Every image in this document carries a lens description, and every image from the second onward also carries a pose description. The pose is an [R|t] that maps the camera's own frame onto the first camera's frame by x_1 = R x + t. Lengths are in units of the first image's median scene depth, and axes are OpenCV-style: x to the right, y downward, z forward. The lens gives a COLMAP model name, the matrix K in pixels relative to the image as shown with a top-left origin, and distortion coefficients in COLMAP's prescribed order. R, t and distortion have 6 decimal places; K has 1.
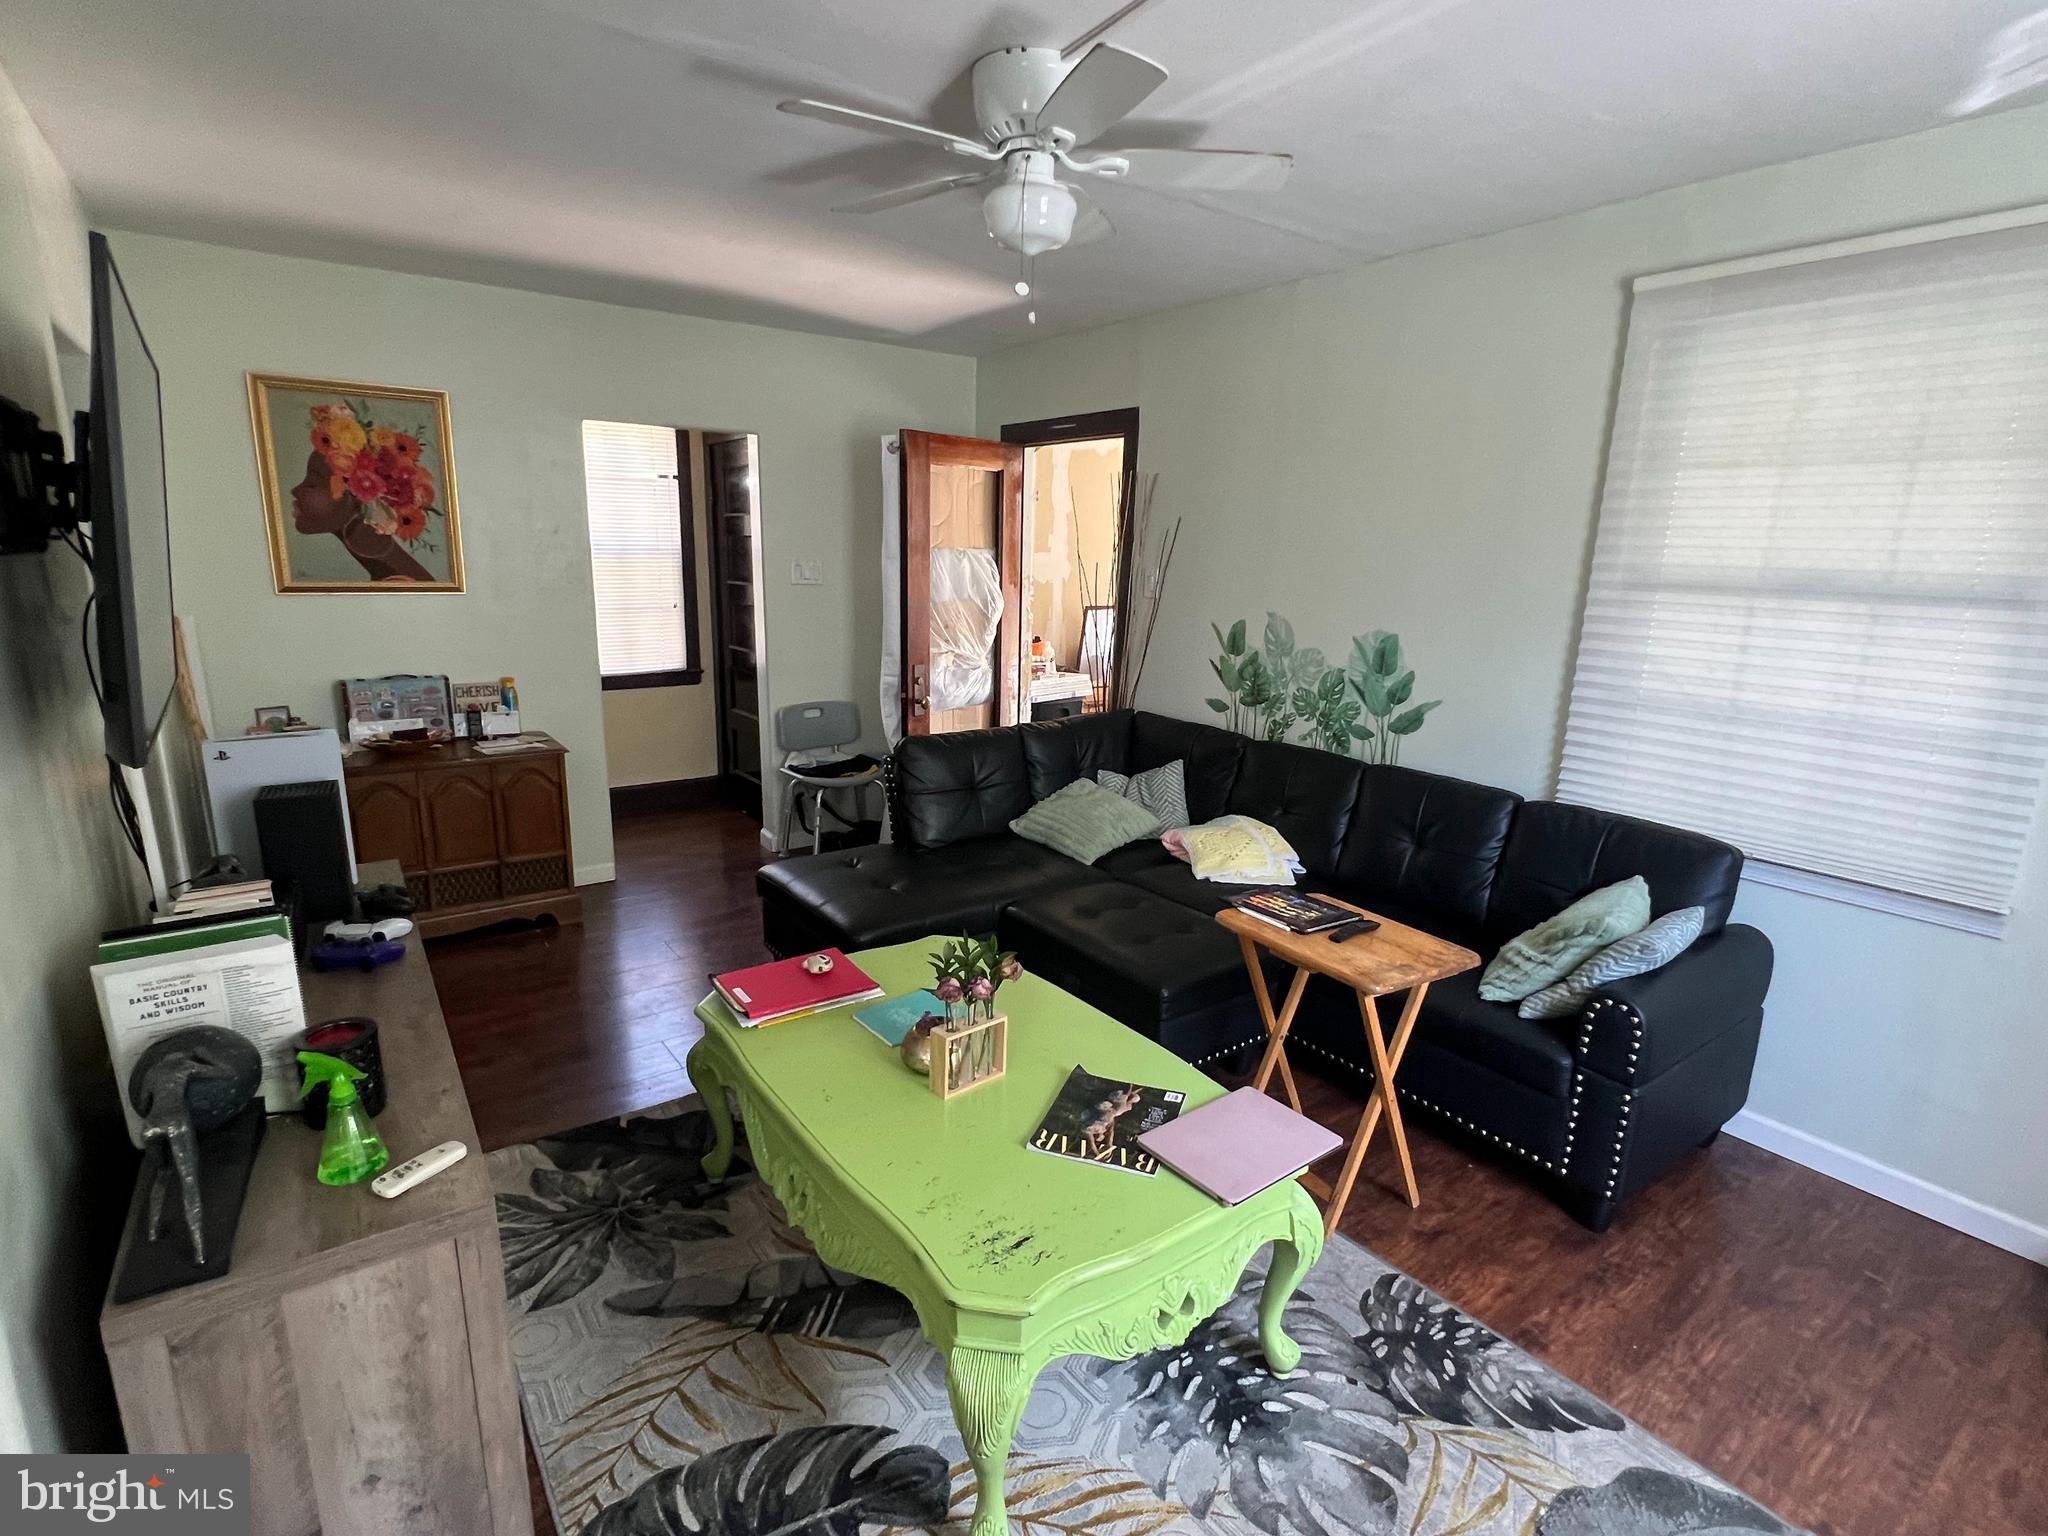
lens RADIAL K [[989.8, 0, 1030.1], [0, 989.8, 772.6], [0, 0, 1]] dist [0.004410, 0.001448]
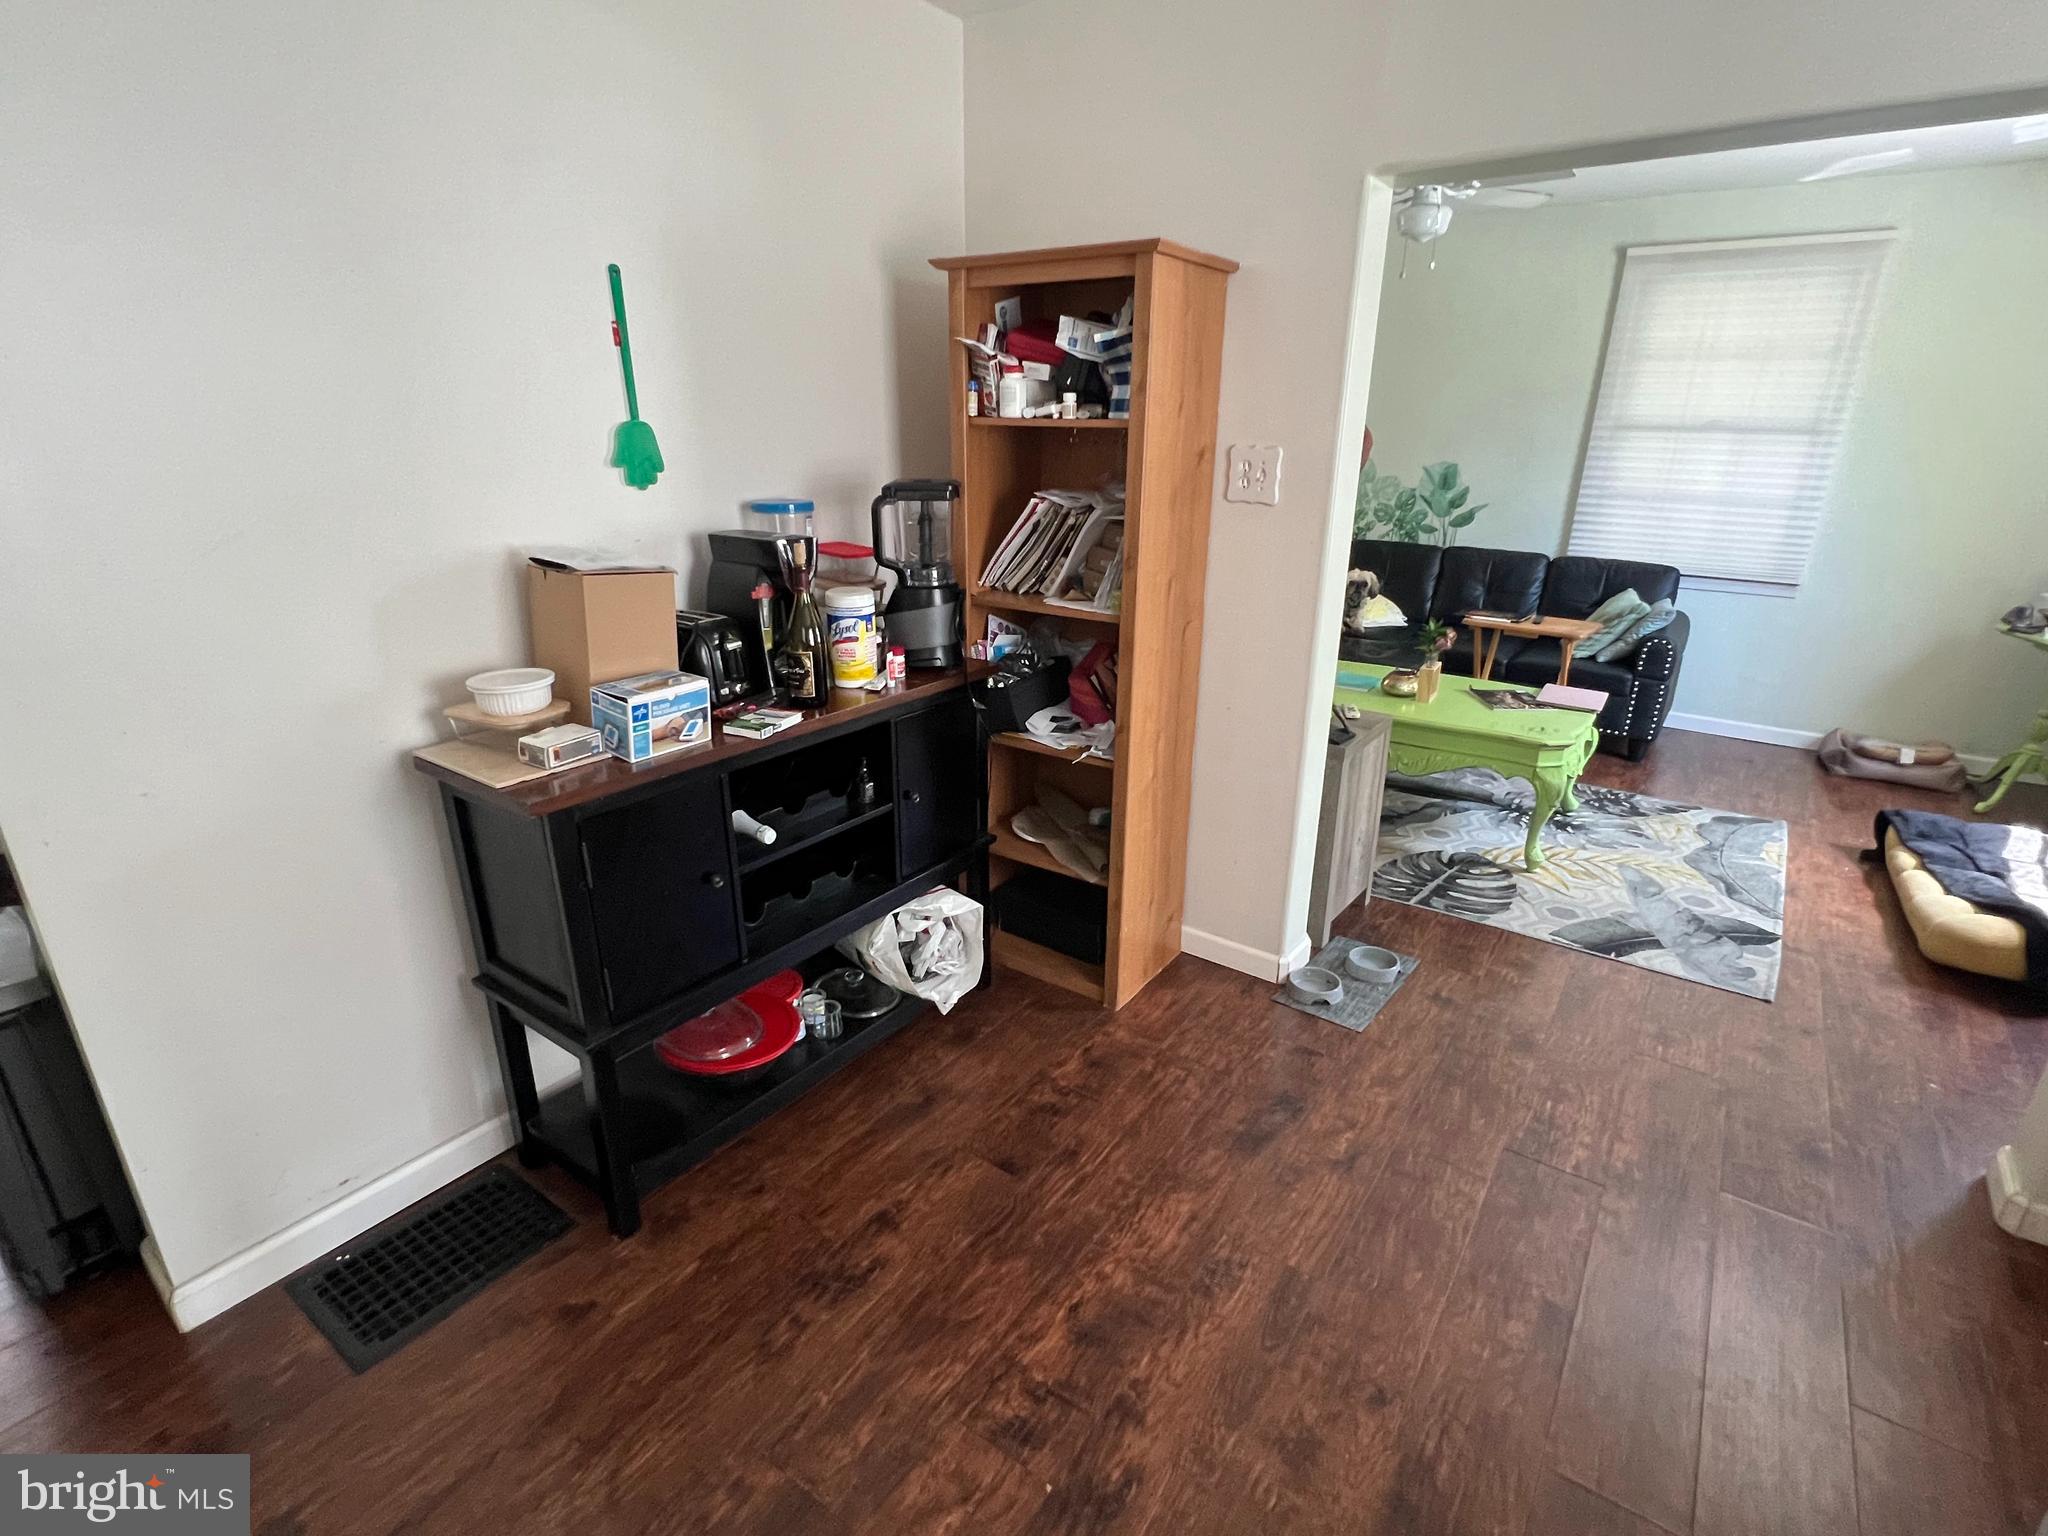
lens RADIAL K [[989.8, 0, 1022.3], [0, 989.8, 768.3], [0, 0, 1]] dist [0.004410, 0.001448]
pose [[0.953027, -0.116698, 0.279501, -1.022304], [0.079638, 0.986873, 0.140496, 0.083384], [-0.292227, -0.111638, 0.949811, -0.470351]]
